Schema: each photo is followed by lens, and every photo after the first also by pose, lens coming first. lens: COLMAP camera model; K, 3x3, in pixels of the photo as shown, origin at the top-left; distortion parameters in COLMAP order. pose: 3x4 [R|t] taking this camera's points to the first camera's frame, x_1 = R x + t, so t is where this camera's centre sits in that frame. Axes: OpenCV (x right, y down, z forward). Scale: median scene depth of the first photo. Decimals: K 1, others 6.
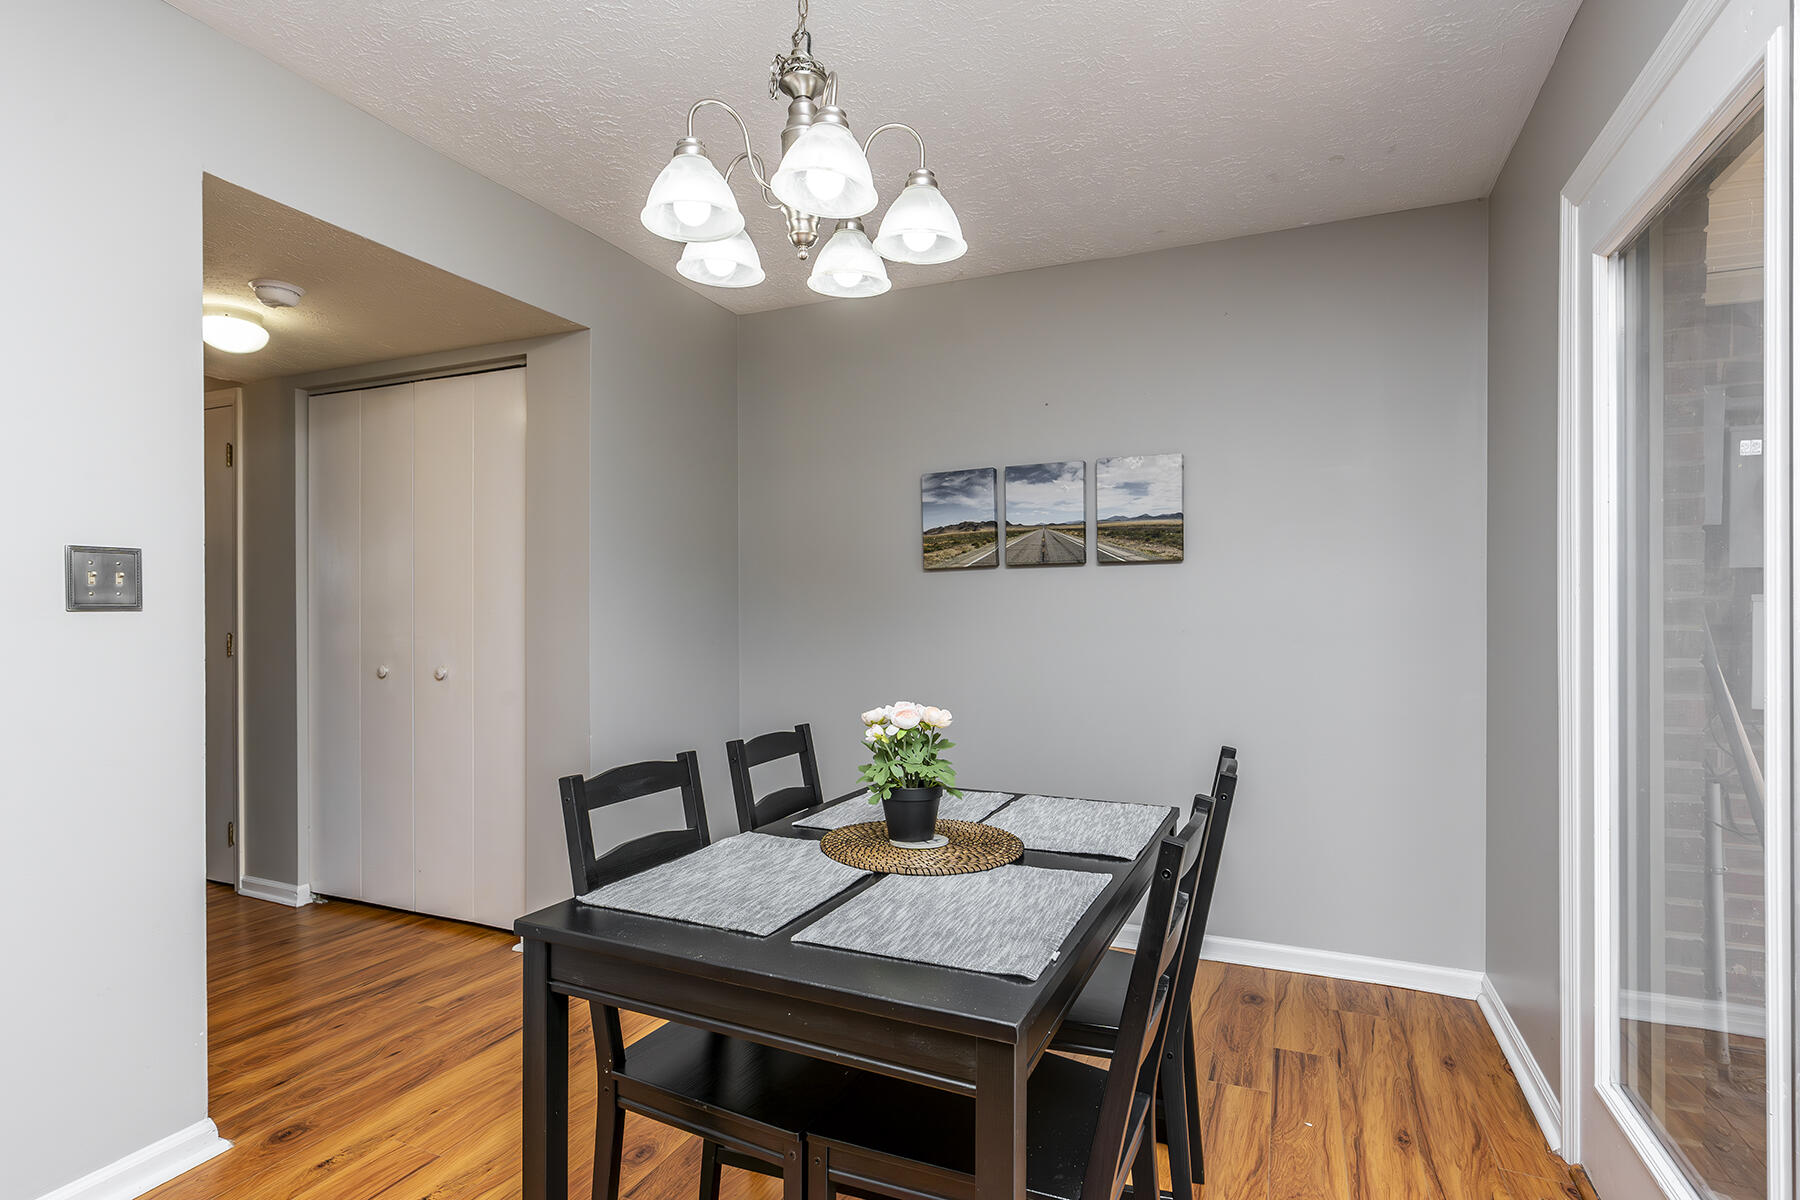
lens RADIAL K [[947.5, 0, 899.7], [0, 947.5, 613.9], [0, 0, 1]] dist [-0.000802, 0.002335]
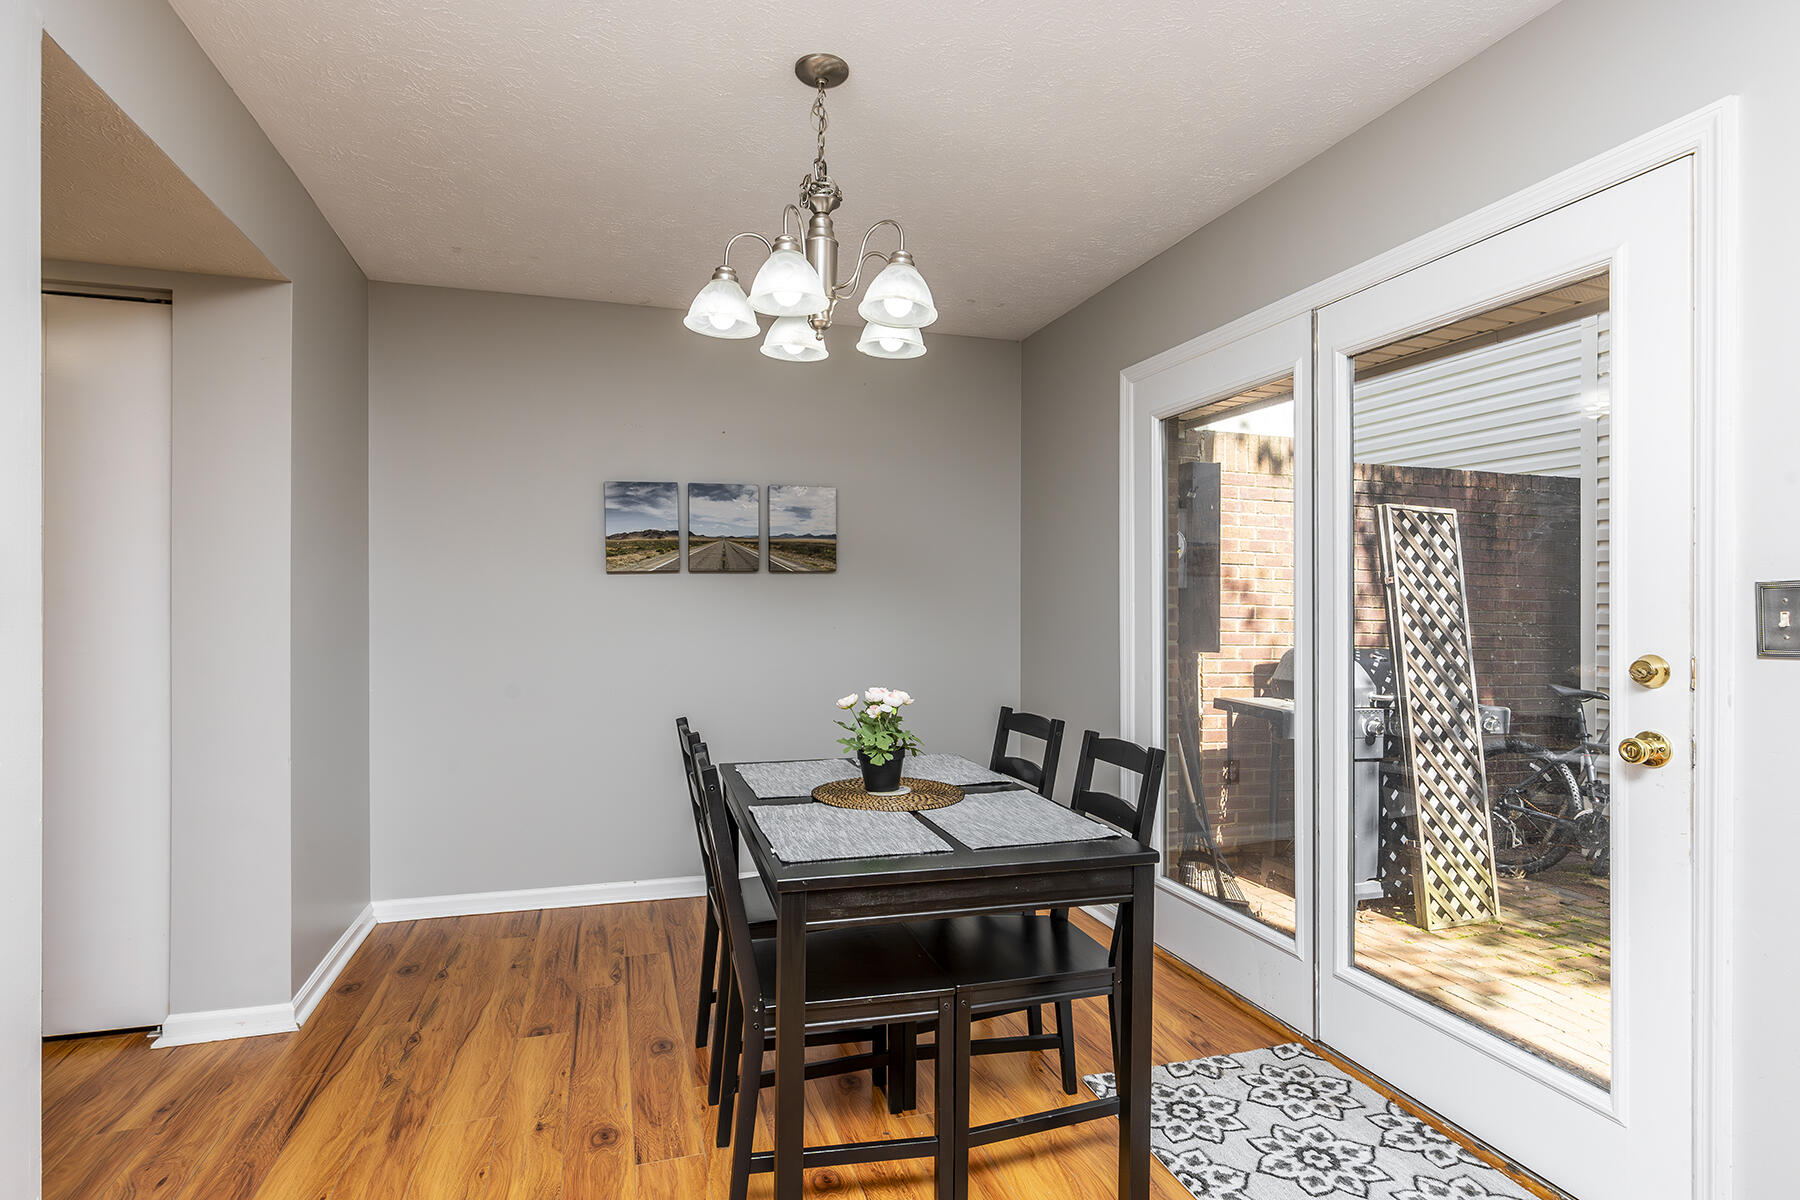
lens RADIAL K [[947.5, 0, 899.8], [0, 947.5, 594.5], [0, 0, 1]] dist [-0.000802, 0.002335]
pose [[0.741099, 0.005720, 0.671371, -0.470283], [-0.003121, 0.999982, -0.005074, -0.018752], [-0.671388, 0.001665, 0.741104, -0.001327]]
